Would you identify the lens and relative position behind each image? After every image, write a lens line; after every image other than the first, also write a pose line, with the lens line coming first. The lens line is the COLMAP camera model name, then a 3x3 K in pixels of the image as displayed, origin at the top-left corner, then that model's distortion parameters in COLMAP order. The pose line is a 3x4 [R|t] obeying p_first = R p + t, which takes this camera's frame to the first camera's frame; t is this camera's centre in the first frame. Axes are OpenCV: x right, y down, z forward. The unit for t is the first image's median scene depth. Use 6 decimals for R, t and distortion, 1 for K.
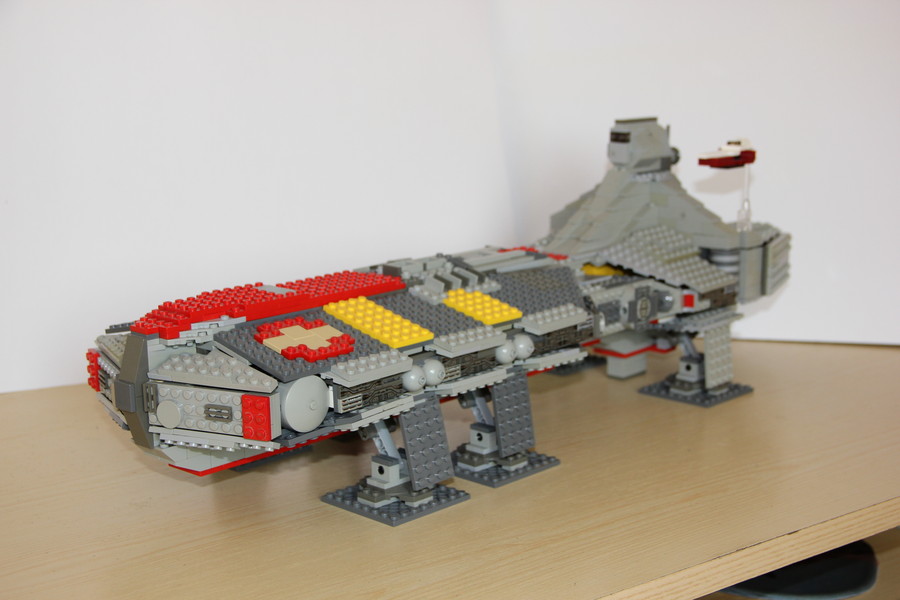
lens RADIAL K [[1385.3, 0, 454.0], [0, 1385.3, 304.0], [0, 0, 1]] dist [0.063599, 0.000000]
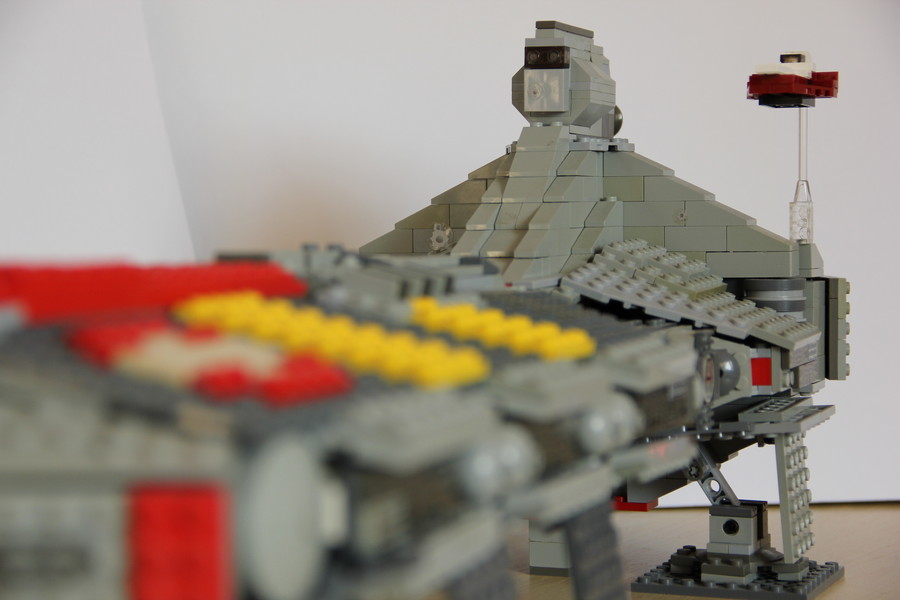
lens RADIAL K [[2079.1, 0, 448.3], [0, 2079.1, 297.4], [0, 0, 1]] dist [0.451819, 0.000000]
pose [[0.925778, -0.009658, 0.377944, -0.217522], [0.072817, 0.985511, -0.153183, 0.081750], [-0.370989, 0.169335, 0.913068, 0.421842]]
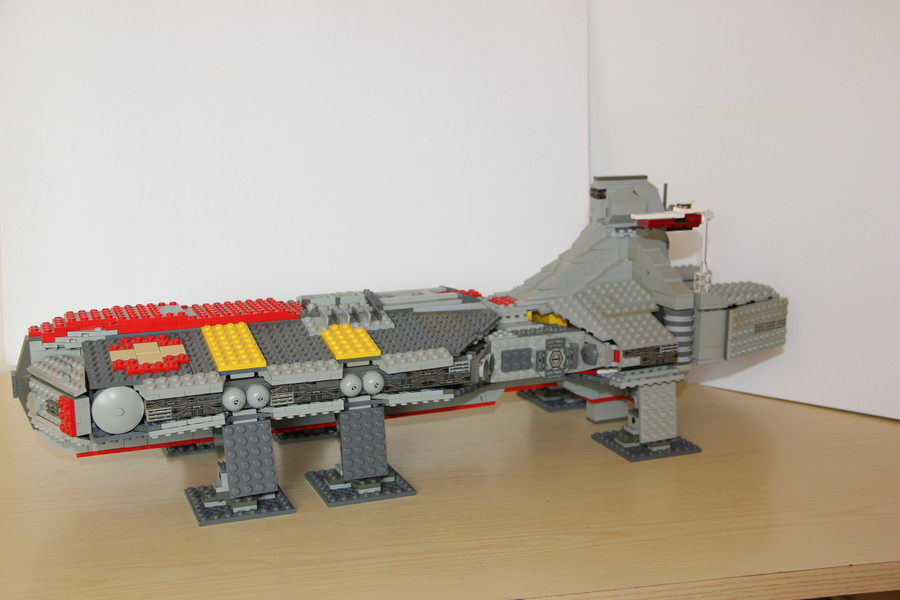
lens RADIAL K [[1154.0, 0, 446.8], [0, 1154.0, 295.7], [0, 0, 1]] dist [-0.019439, 0.000000]
pose [[0.903209, 0.089644, -0.419734, 0.451245], [-0.091168, 0.995699, 0.016476, -0.054389], [0.419406, 0.023385, 0.907498, 0.187675]]
